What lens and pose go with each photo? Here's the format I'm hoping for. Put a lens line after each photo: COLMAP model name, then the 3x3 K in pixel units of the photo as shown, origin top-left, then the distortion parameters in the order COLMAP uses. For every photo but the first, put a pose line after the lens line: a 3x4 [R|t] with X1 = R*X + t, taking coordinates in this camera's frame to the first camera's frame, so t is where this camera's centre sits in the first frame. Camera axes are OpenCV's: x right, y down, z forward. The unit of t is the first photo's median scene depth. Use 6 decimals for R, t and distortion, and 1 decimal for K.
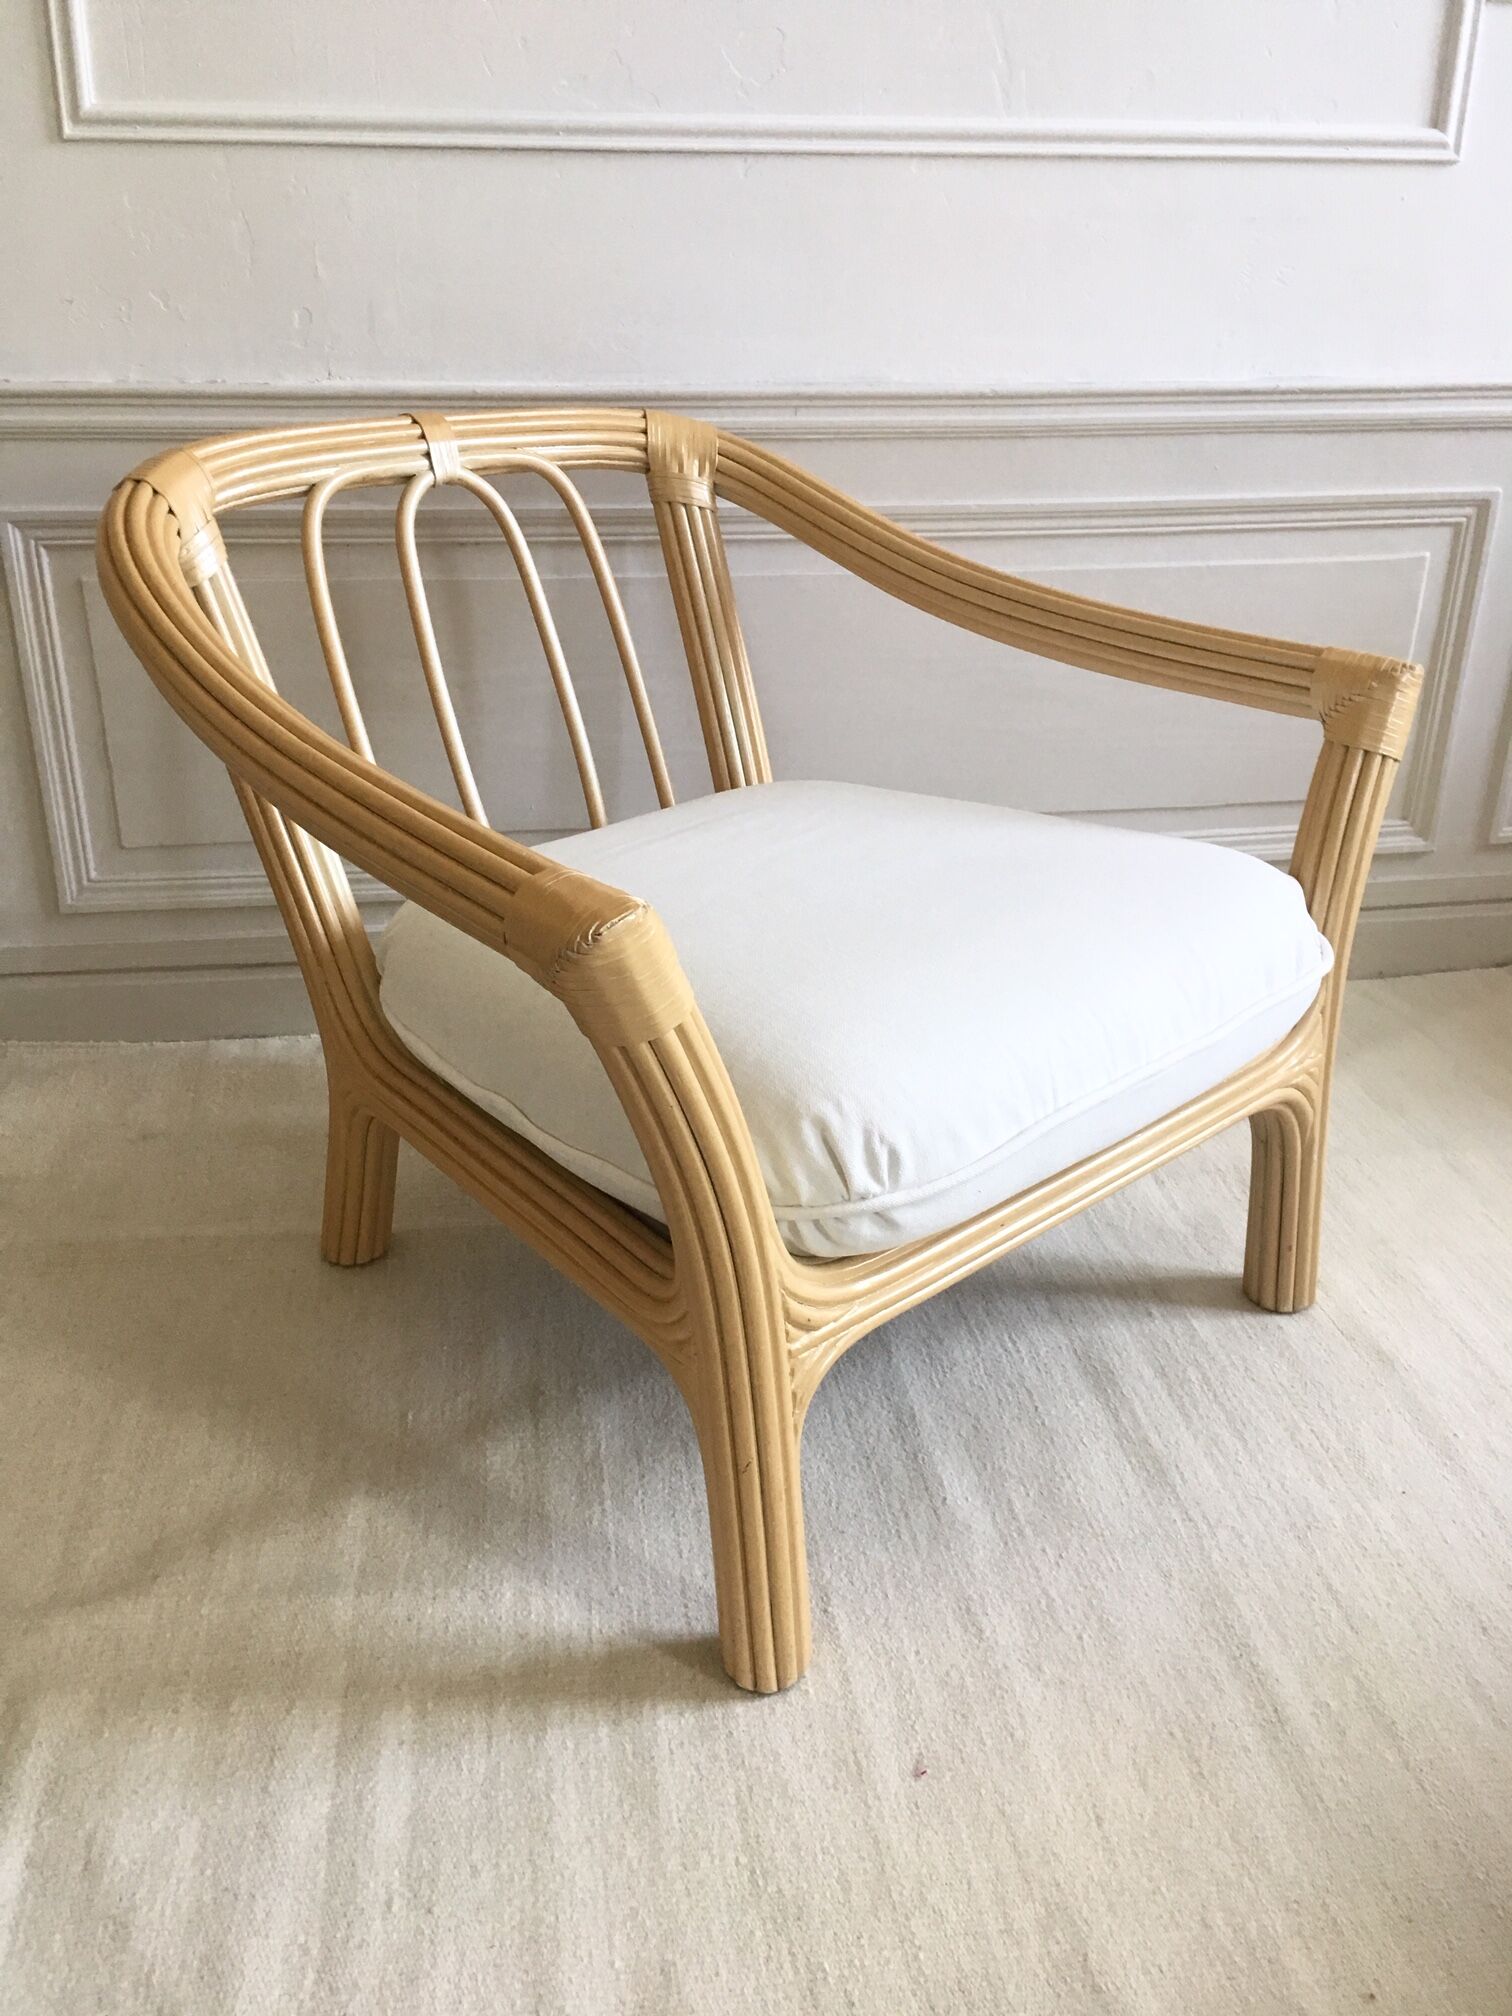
lens RADIAL K [[1707.4, 0, 756.0], [0, 1707.4, 1008.0], [0, 0, 1]] dist [0.075677, -0.108574]
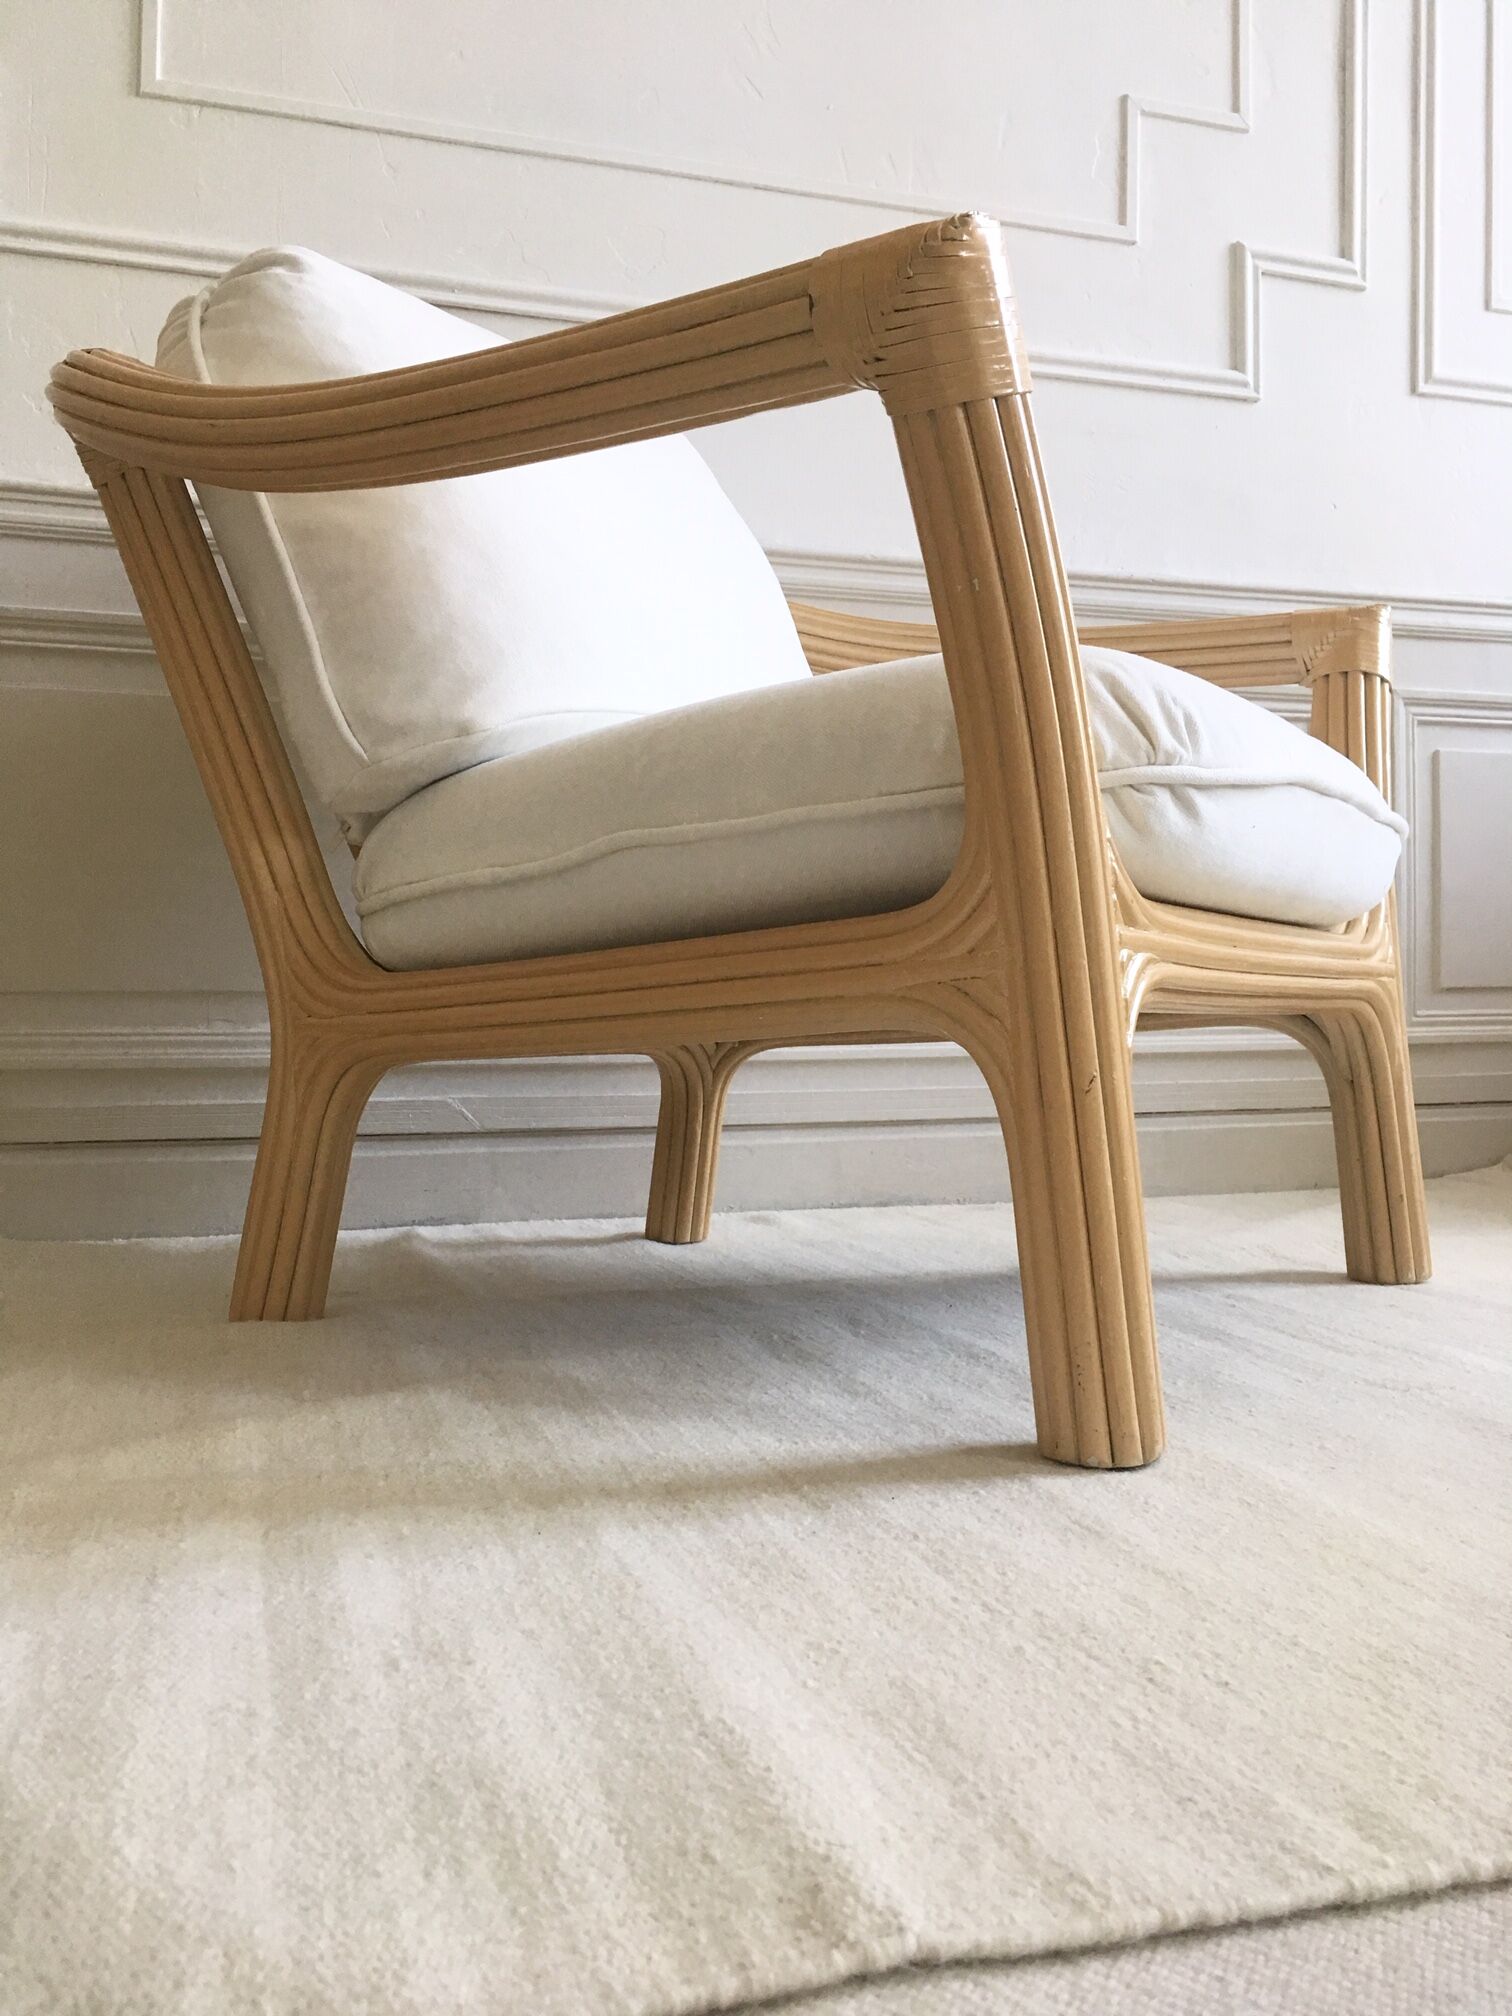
lens RADIAL K [[1707.4, 0, 756.0], [0, 1707.4, 1008.0], [0, 0, 1]] dist [0.075677, -0.108574]
pose [[0.987542, -0.012922, 0.156823, -0.125525], [0.076518, 0.910288, -0.406843, 0.391730], [-0.137497, 0.413774, 0.899936, 0.265752]]
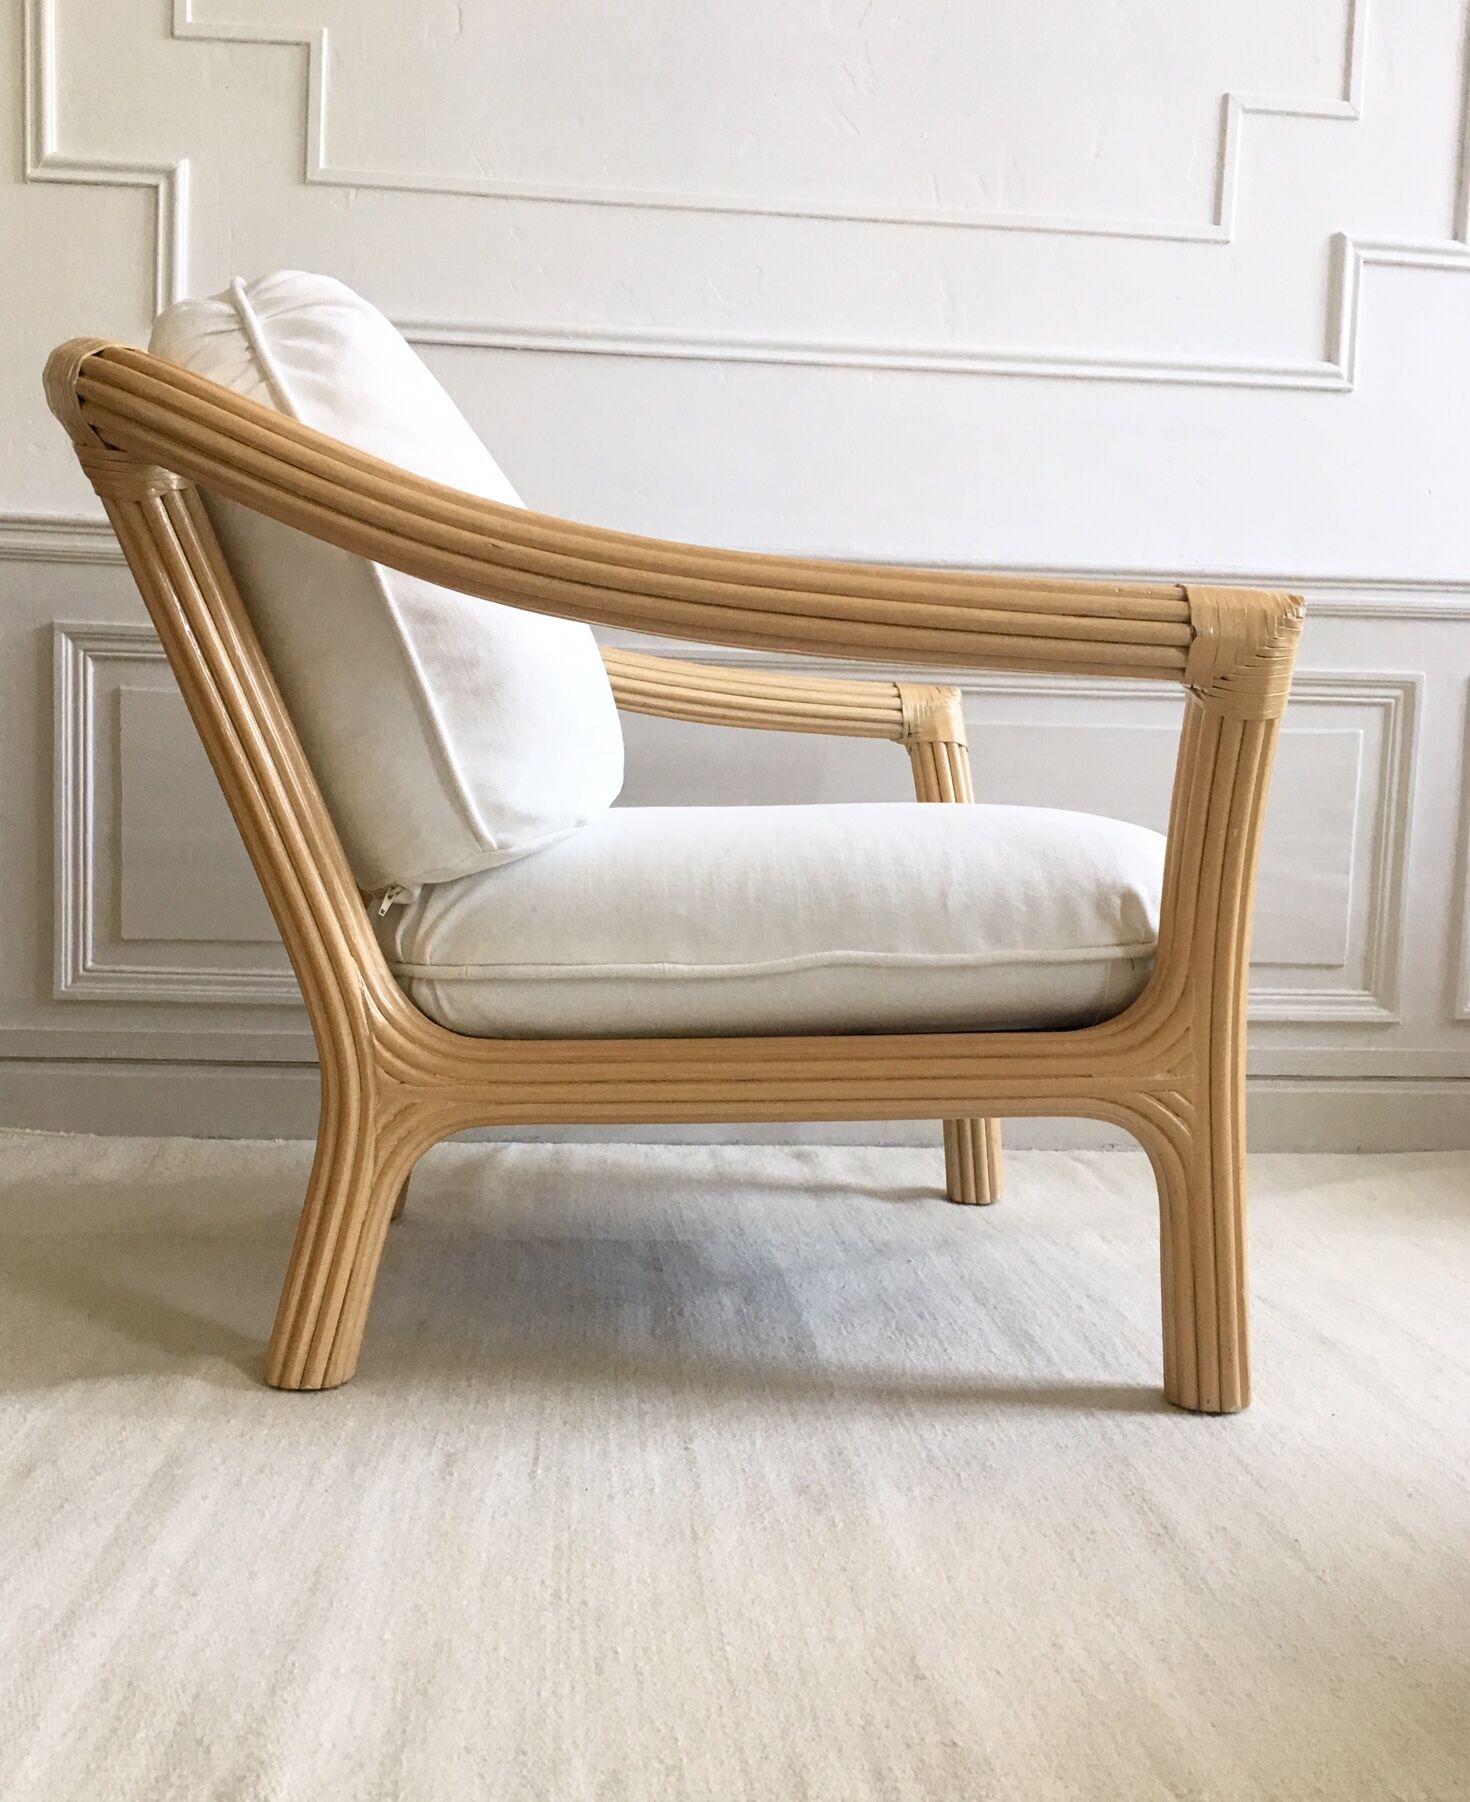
lens RADIAL K [[1697.9, 0, 732.7], [0, 1697.9, 964.1], [0, 0, 1]] dist [0.109674, -0.161970]
pose [[0.997989, 0.026183, -0.057719, 0.094802], [-0.043644, 0.944266, -0.326278, 0.342337], [0.045959, 0.328142, 0.943510, 0.035319]]
